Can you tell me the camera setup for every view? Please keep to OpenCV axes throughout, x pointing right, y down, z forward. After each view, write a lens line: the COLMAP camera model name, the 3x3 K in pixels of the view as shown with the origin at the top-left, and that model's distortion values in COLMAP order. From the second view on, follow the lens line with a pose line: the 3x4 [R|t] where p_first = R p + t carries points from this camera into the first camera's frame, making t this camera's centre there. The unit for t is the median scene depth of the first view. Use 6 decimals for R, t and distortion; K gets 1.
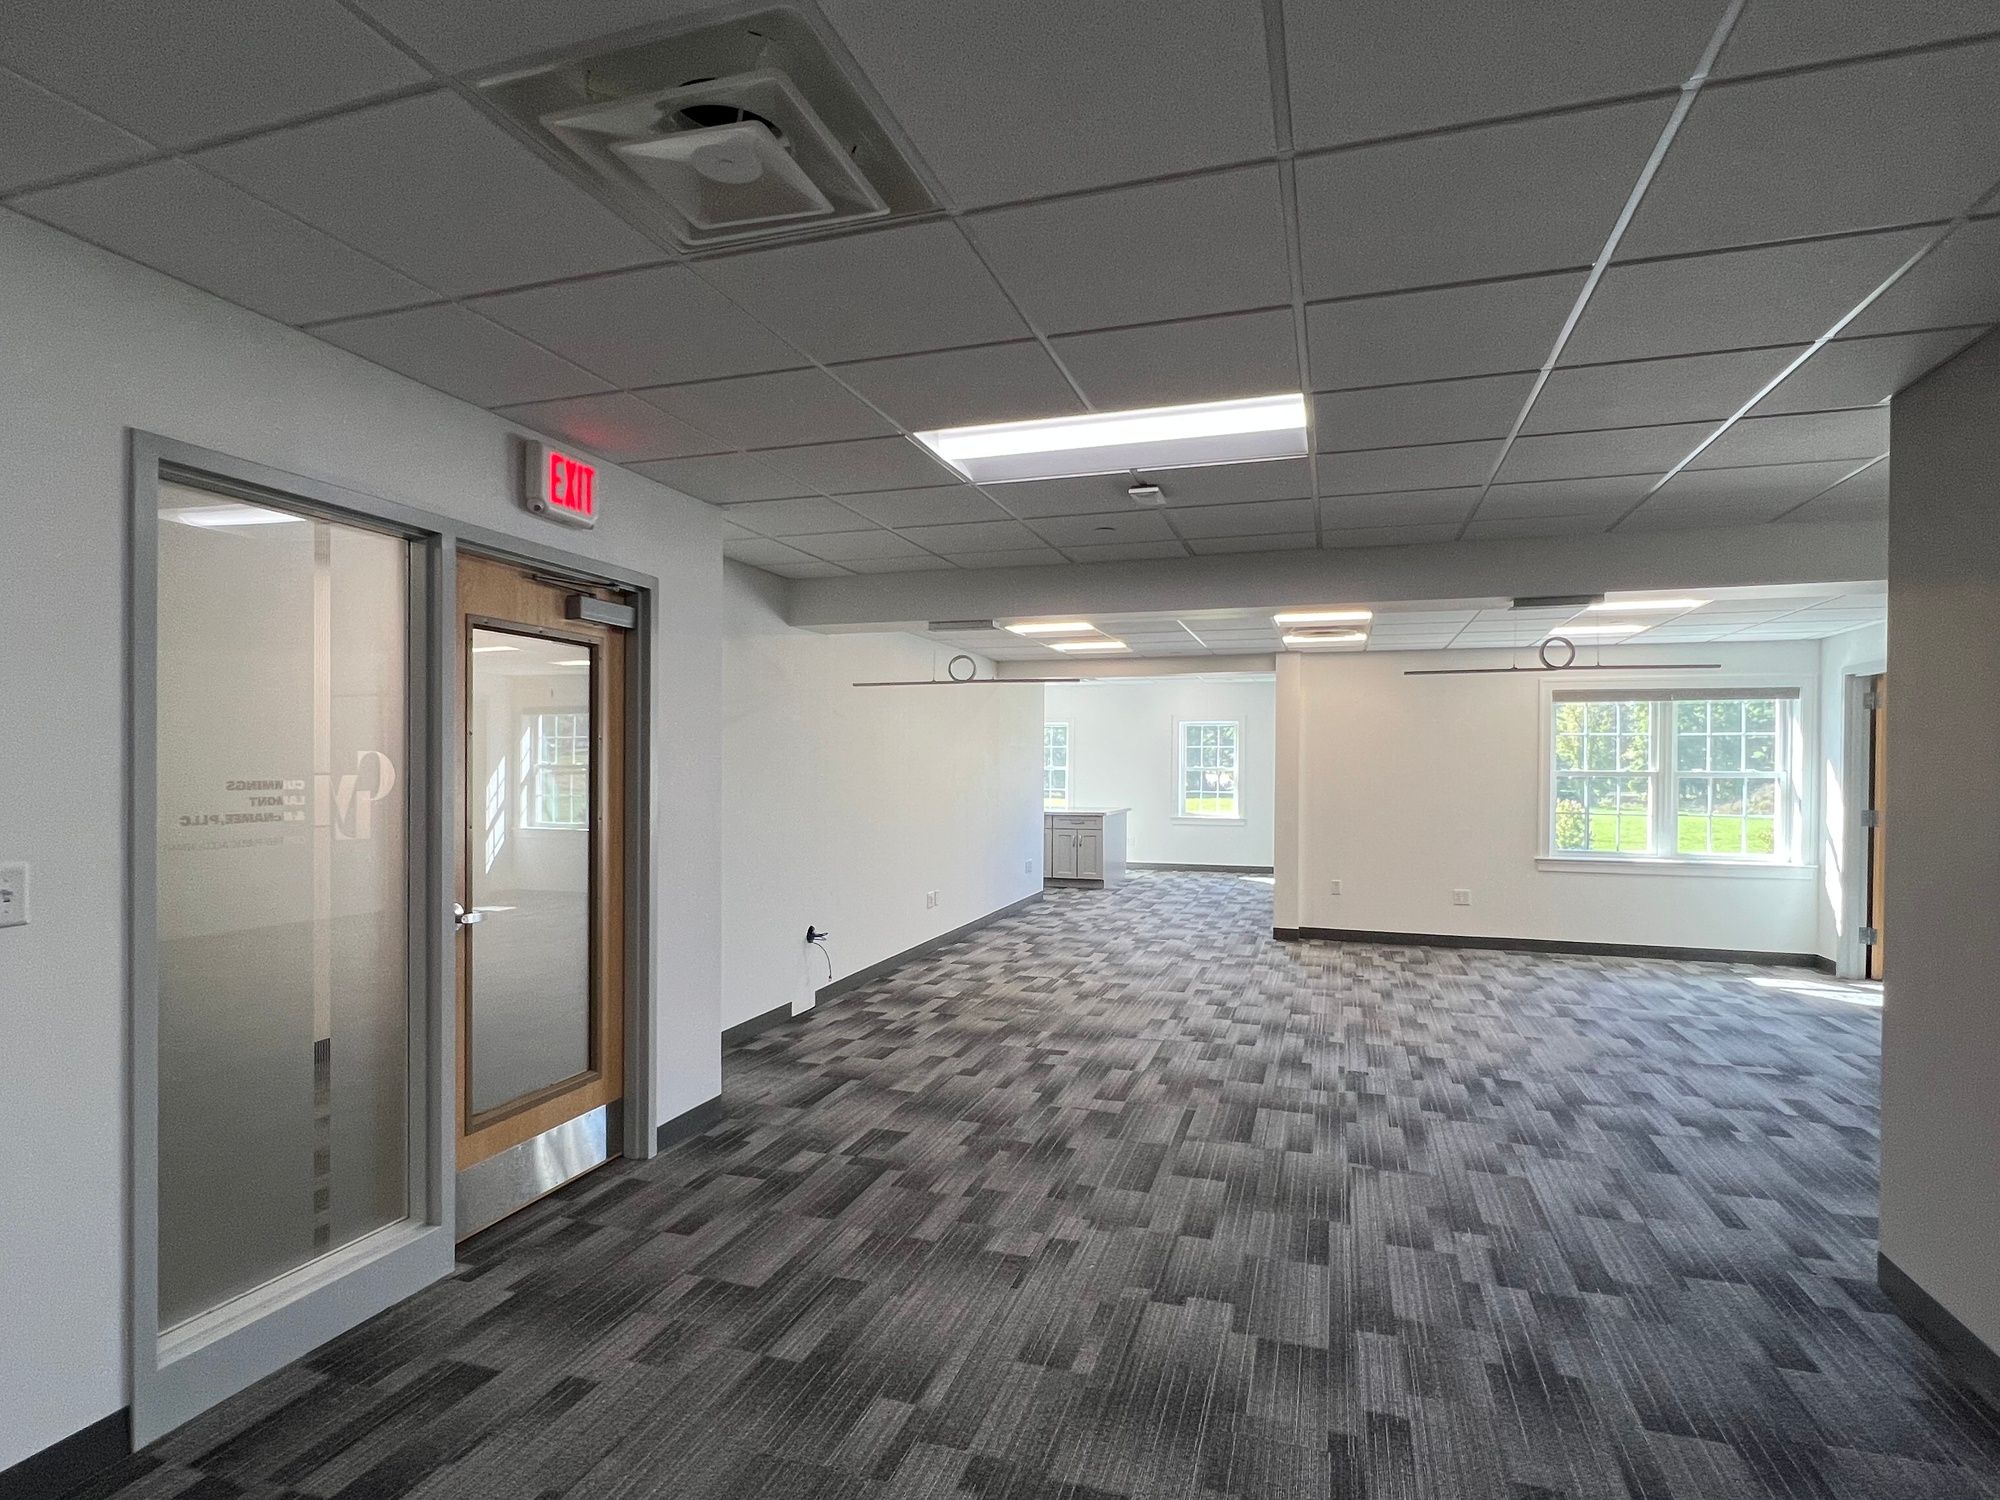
lens RADIAL K [[1047.8, 0, 985.0], [0, 1047.8, 760.3], [0, 0, 1]] dist [-0.001846, 0.001317]
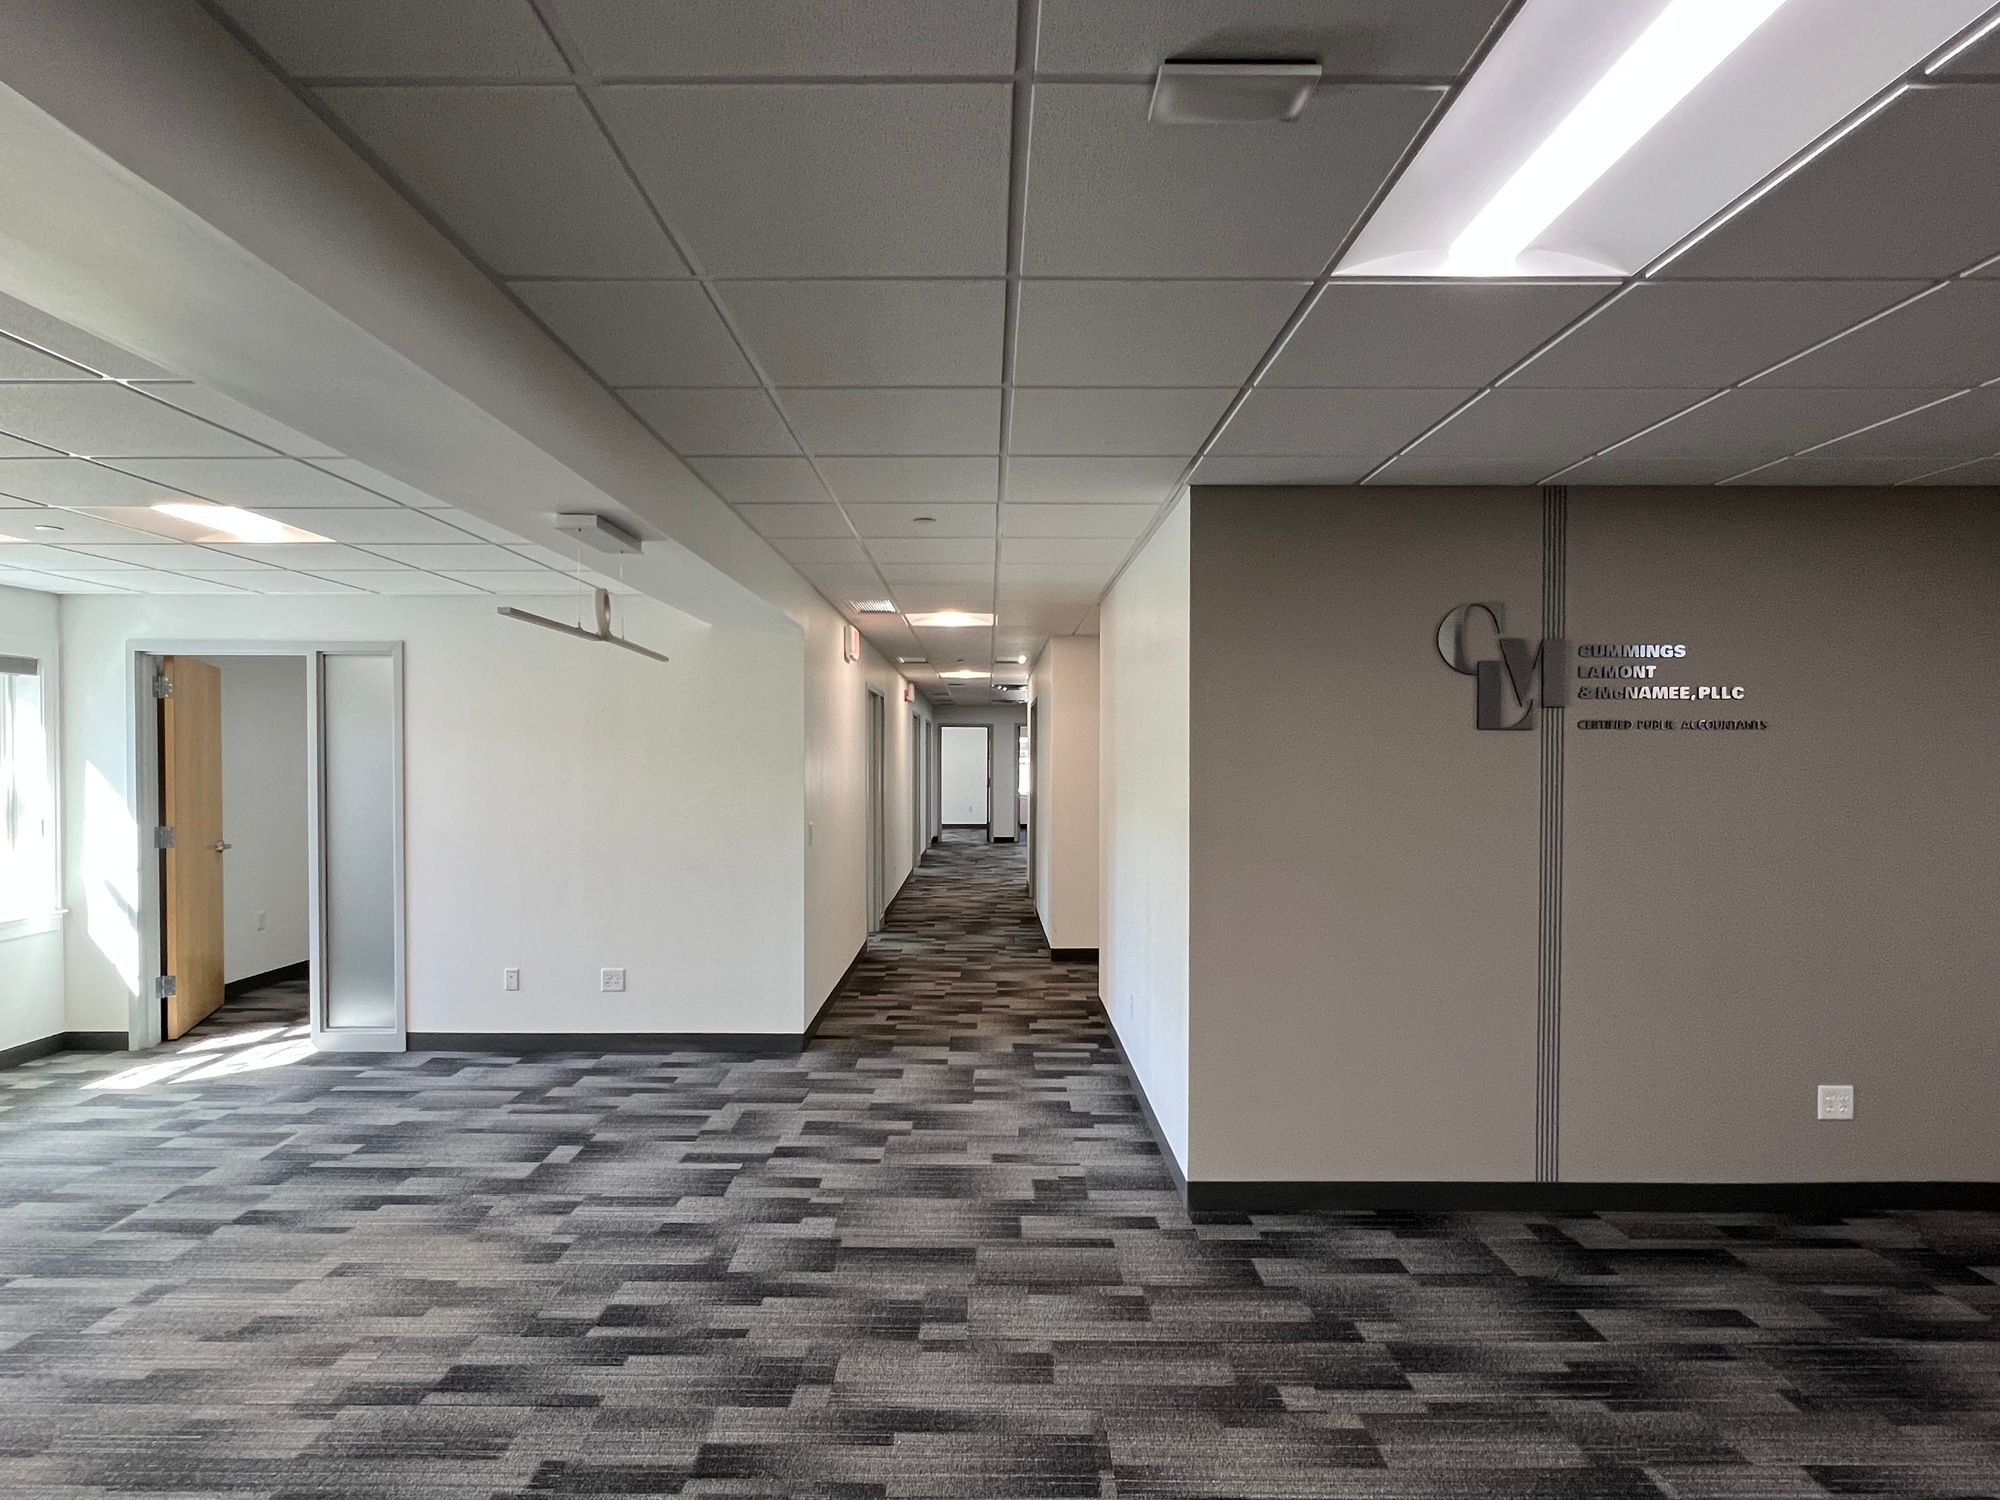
lens RADIAL K [[1047.8, 0, 989.4], [0, 1047.8, 768.1], [0, 0, 1]] dist [-0.001846, 0.001317]
pose [[-0.313379, -0.017896, 0.949459, -0.187312], [-0.007707, 0.999837, 0.016302, -0.028065], [-0.949597, -0.002208, -0.313466, 1.337687]]
